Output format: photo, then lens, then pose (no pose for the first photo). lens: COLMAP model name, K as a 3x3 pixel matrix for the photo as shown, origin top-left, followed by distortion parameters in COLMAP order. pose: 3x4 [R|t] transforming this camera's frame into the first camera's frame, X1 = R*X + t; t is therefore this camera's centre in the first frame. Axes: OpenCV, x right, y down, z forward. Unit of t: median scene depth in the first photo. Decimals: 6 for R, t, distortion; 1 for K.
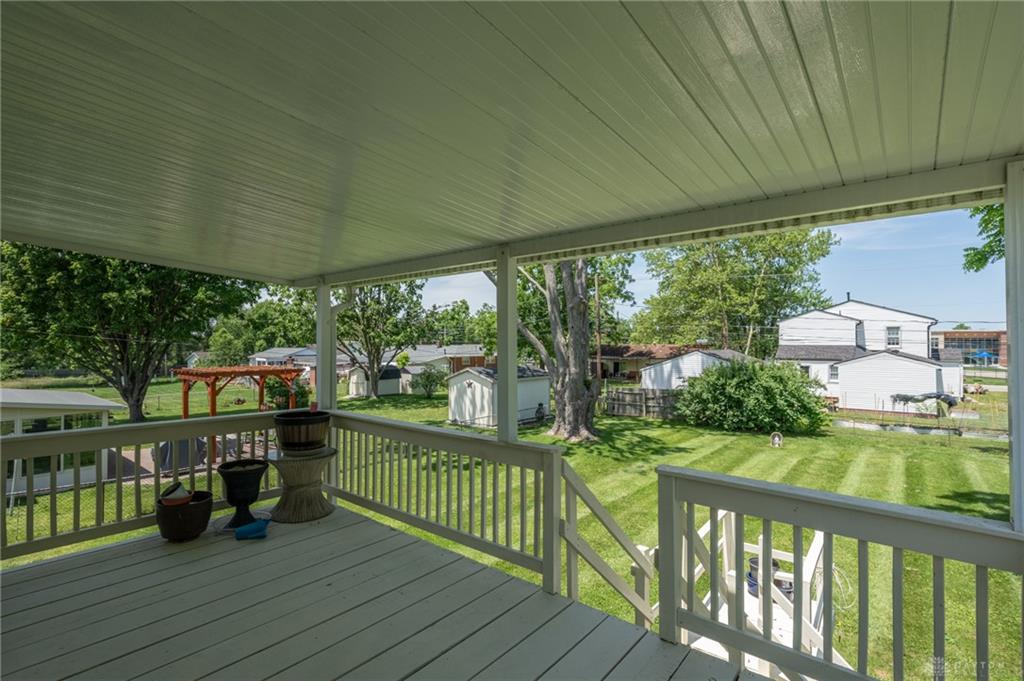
lens RADIAL K [[509.2, 0, 510.2], [0, 509.2, 346.9], [0, 0, 1]] dist [0.002690, -0.000728]
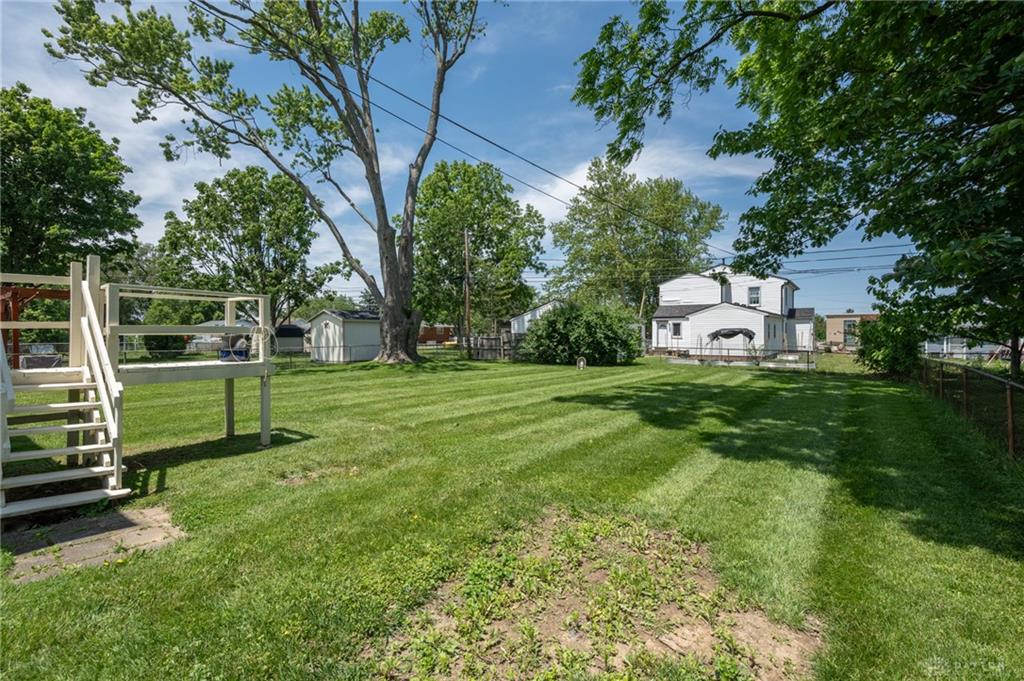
lens RADIAL K [[487.8, 0, 502.8], [0, 487.8, 336.2], [0, 0, 1]] dist [0.000172, -0.000505]
pose [[0.998235, -0.000269, 0.059391, 0.145799], [-0.000298, 0.999954, 0.009545, 0.056301], [-0.059391, -0.009546, 0.998189, -0.020849]]
